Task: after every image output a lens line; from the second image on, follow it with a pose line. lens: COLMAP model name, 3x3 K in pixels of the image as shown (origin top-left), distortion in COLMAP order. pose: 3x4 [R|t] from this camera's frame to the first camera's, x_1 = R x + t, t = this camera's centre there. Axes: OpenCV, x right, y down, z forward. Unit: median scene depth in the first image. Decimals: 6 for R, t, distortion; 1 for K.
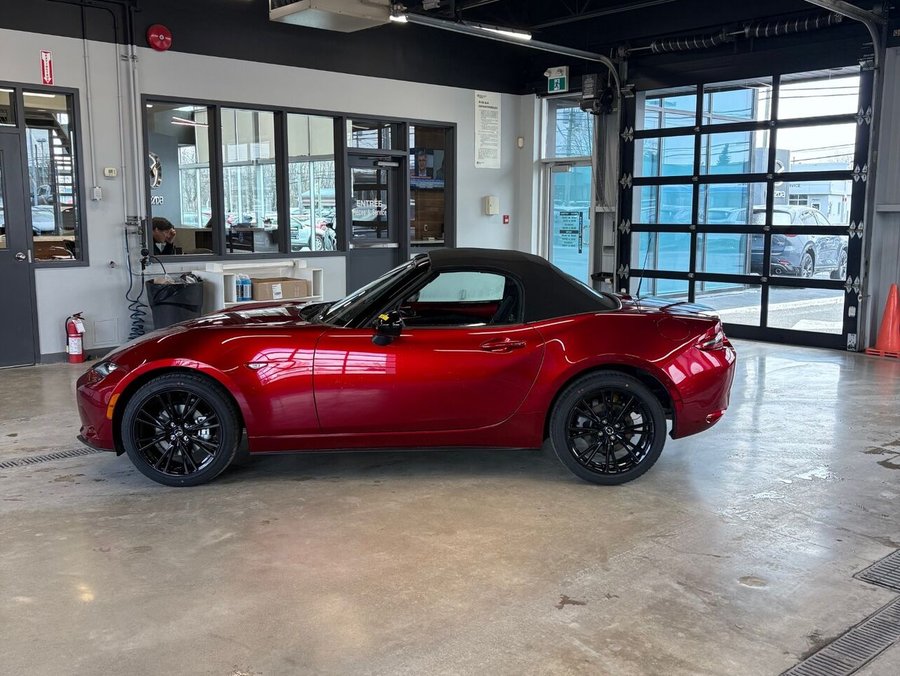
lens RADIAL K [[913.2, 0, 450.0], [0, 913.2, 338.0], [0, 0, 1]] dist [0.028357, -0.000108]
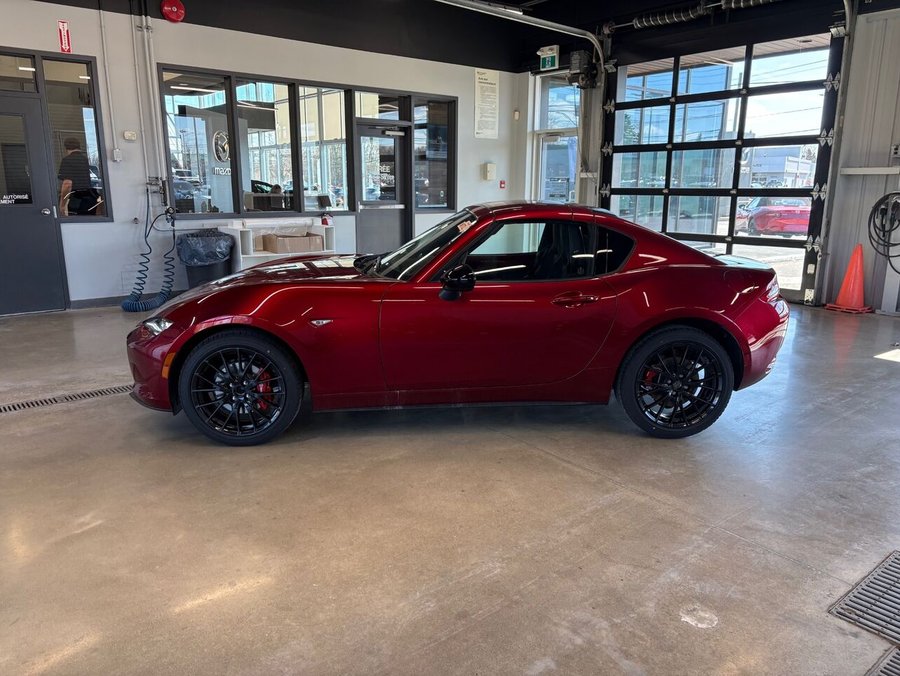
lens RADIAL K [[681.9, 0, 450.0], [0, 681.9, 338.0], [0, 0, 1]] dist [0.044656, -0.044915]
pose [[0.998578, 0.014524, -0.051292, 0.049555], [-0.010373, 0.996718, 0.080282, -0.007186], [0.052289, -0.079636, 0.995452, 0.145269]]
